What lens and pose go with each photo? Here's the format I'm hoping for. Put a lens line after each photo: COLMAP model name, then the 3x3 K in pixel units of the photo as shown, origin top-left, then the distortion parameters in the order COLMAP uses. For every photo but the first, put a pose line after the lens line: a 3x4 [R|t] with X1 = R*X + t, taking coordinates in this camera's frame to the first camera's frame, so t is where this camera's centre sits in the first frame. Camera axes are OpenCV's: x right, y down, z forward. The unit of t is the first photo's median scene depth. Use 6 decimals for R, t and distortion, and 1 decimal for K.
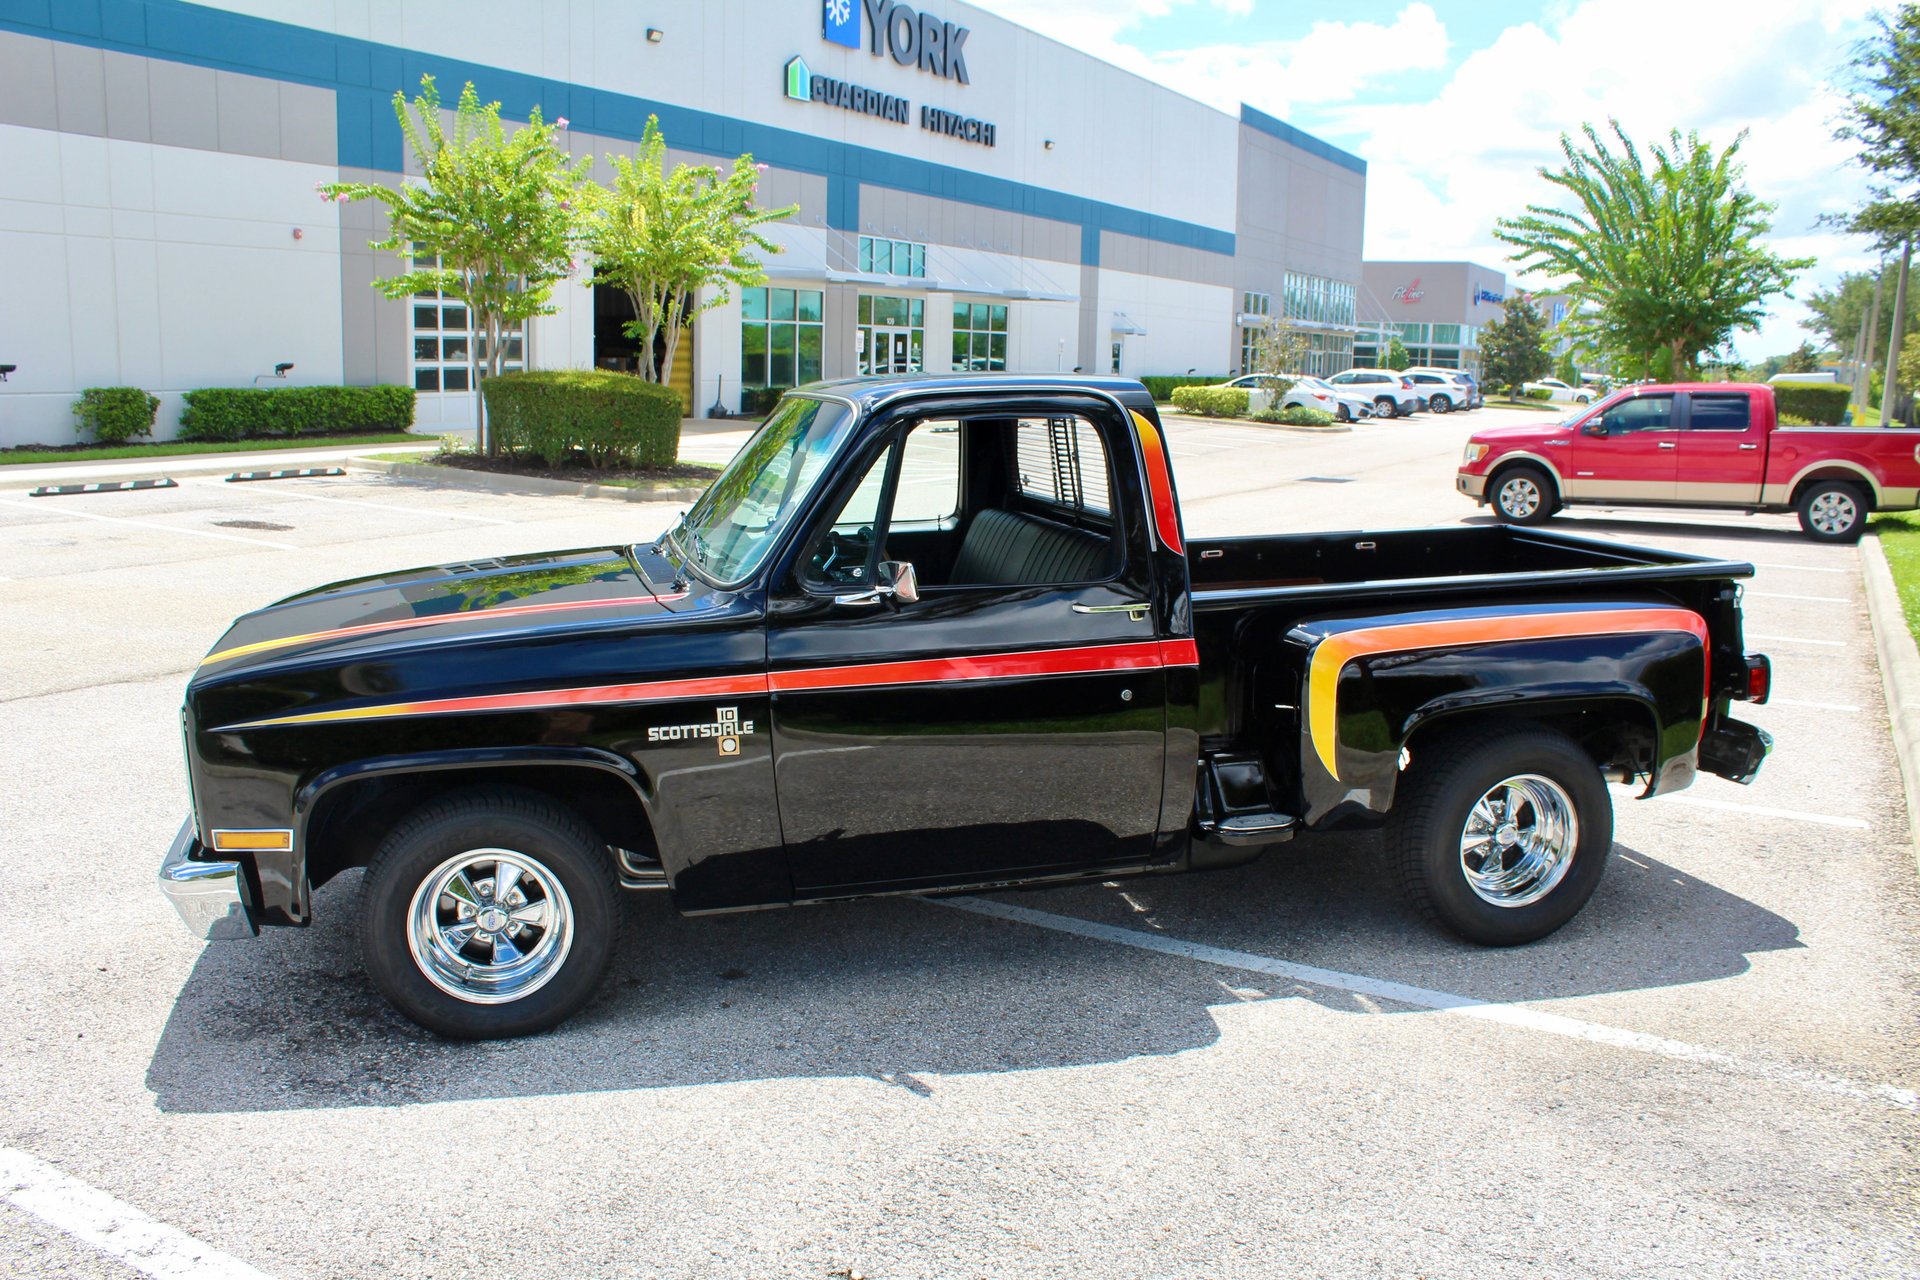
lens RADIAL K [[1610.7, 0, 955.5], [0, 1610.7, 644.4], [0, 0, 1]] dist [-0.166882, 0.147968]
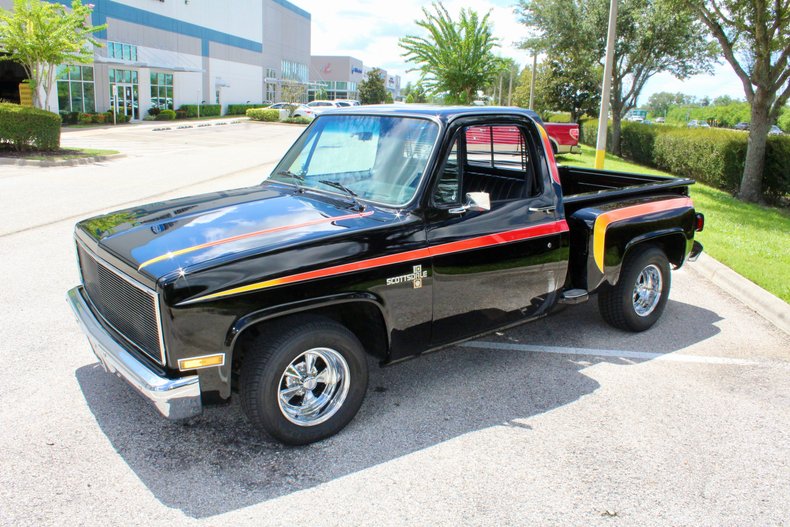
lens RADIAL K [[662.7, 0, 394.9], [0, 662.7, 257.5], [0, 0, 1]] dist [-0.166882, 0.147968]
pose [[0.921717, -0.080803, 0.379352, -0.091517], [0.056105, 0.995548, 0.075735, -0.007086], [-0.383783, -0.048523, 0.922148, 0.039413]]
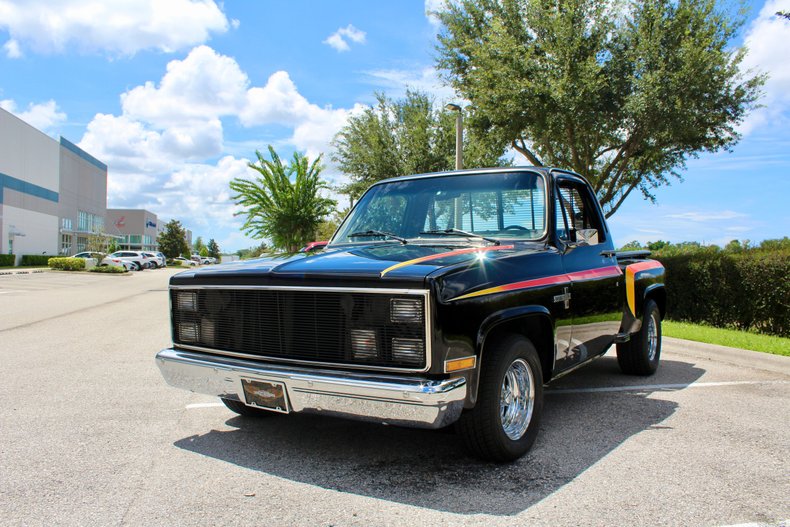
lens RADIAL K [[662.7, 0, 395.6], [0, 662.7, 265.4], [0, 0, 1]] dist [-0.166882, 0.147968]
pose [[0.750475, -0.013099, 0.660769, -0.175501], [0.119339, 0.986055, -0.115994, 0.016246], [-0.650035, 0.165906, 0.741573, 0.083582]]
